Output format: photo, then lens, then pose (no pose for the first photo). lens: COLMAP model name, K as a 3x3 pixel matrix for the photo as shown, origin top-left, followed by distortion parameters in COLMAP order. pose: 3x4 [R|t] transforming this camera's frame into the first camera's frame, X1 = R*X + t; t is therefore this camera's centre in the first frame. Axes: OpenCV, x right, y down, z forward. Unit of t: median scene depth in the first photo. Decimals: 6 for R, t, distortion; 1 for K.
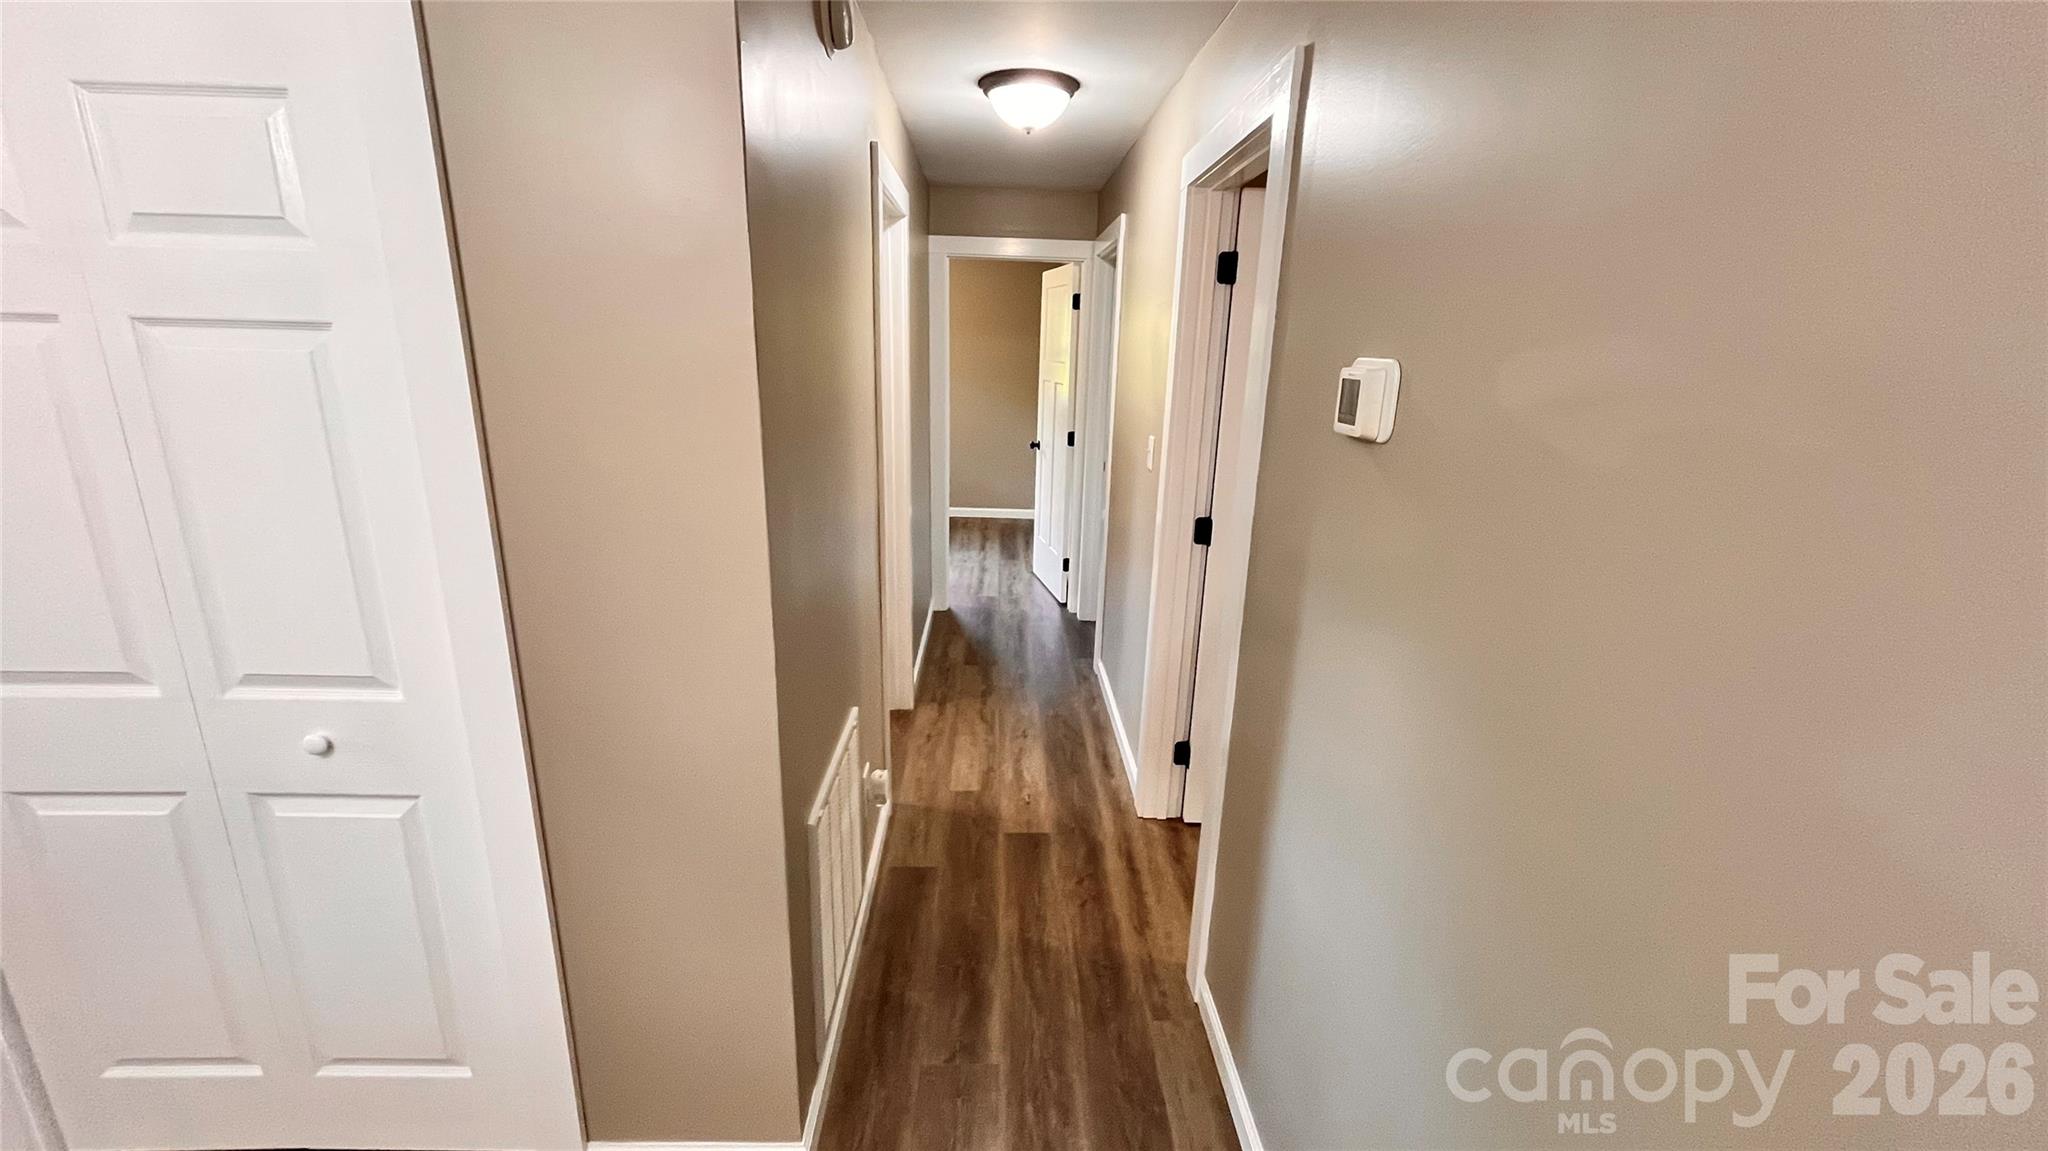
lens RADIAL K [[831.9, 0, 1019.9], [0, 831.9, 570.9], [0, 0, 1]] dist [-0.004343, 0.000850]
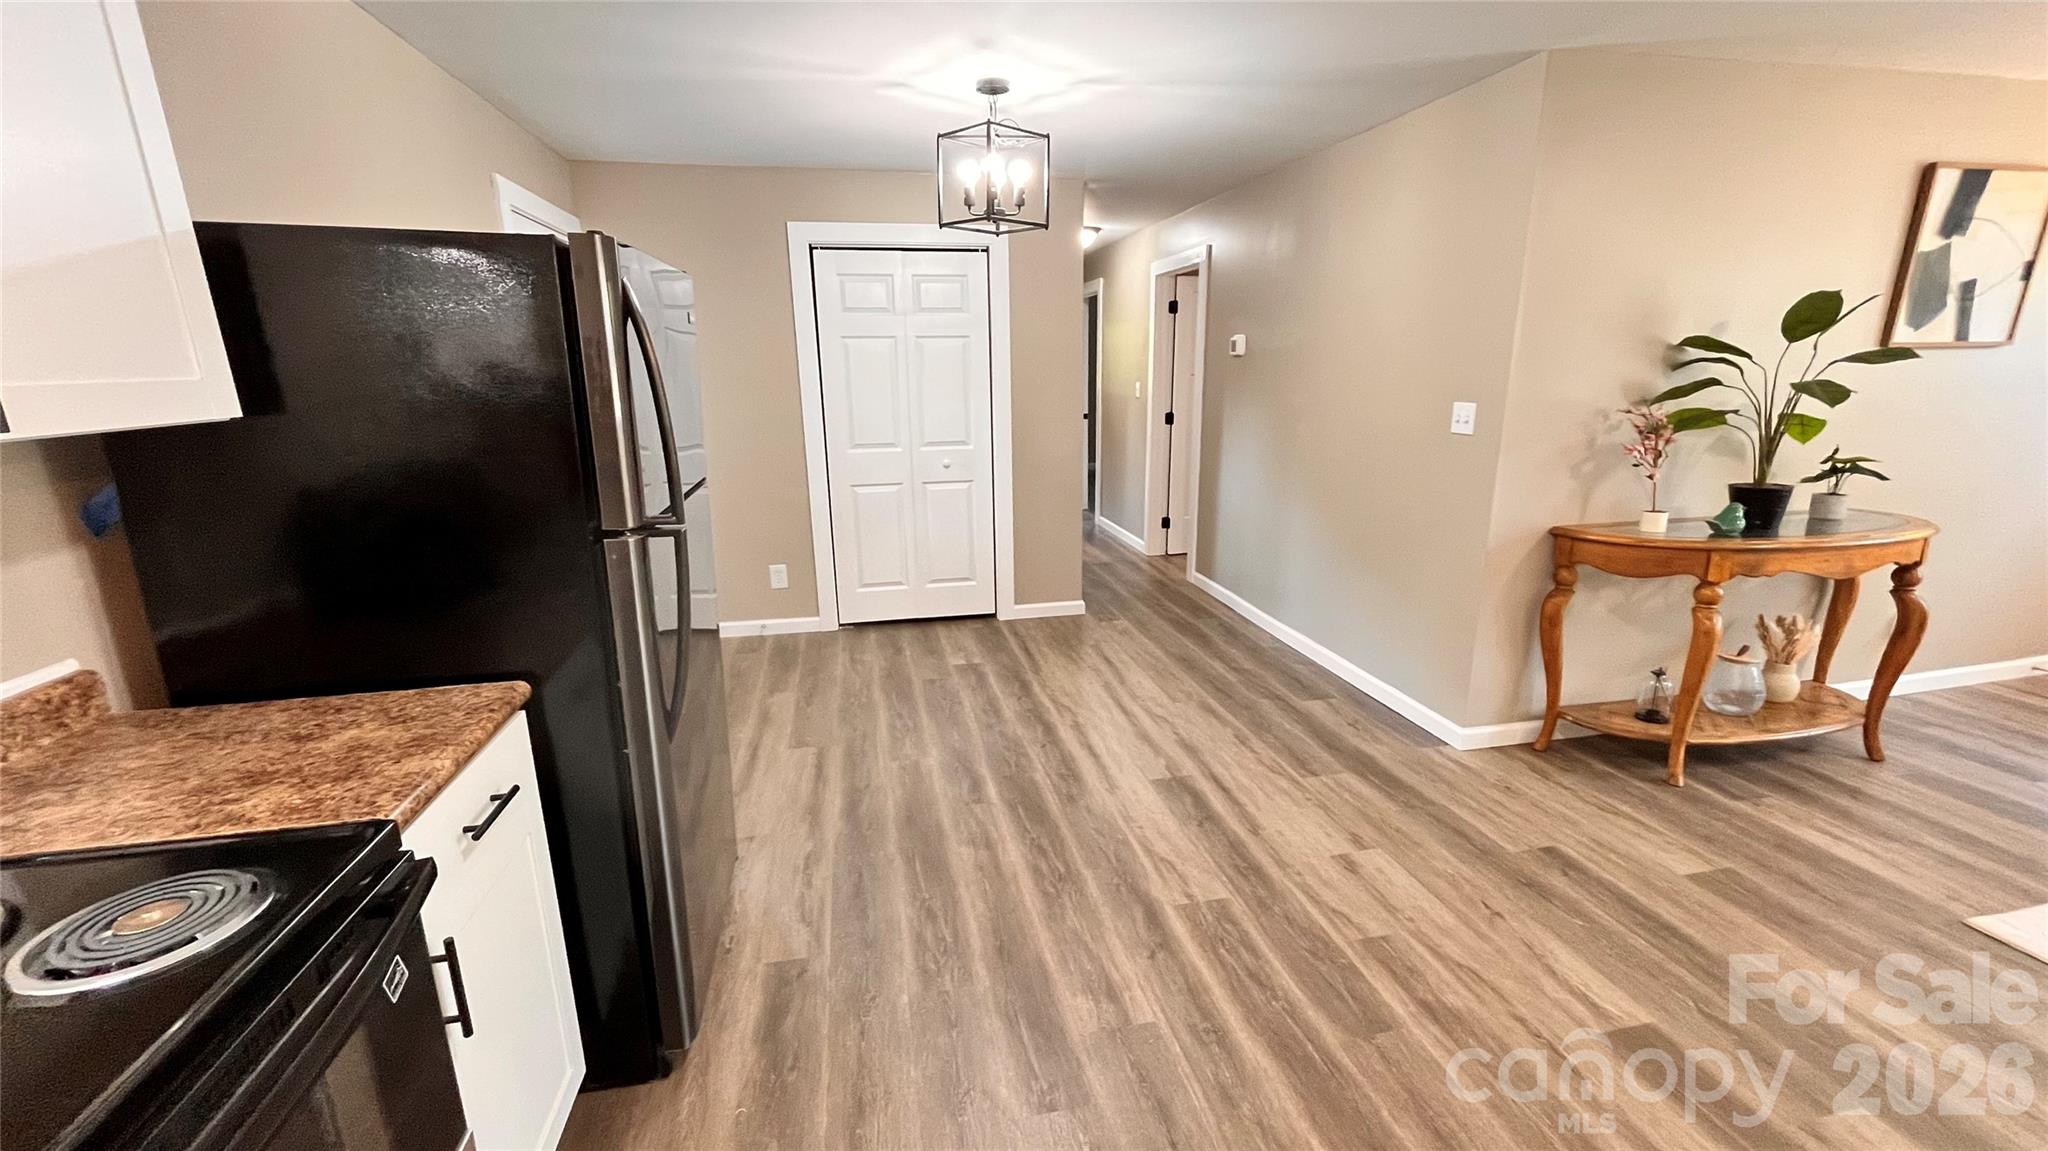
lens RADIAL K [[831.9, 0, 1019.3], [0, 831.9, 578.8], [0, 0, 1]] dist [-0.004343, 0.000850]
pose [[0.984389, -0.083032, 0.155187, -0.546479], [0.085207, 0.996336, -0.007405, 0.350500], [-0.154004, 0.020513, 0.987857, -1.134108]]
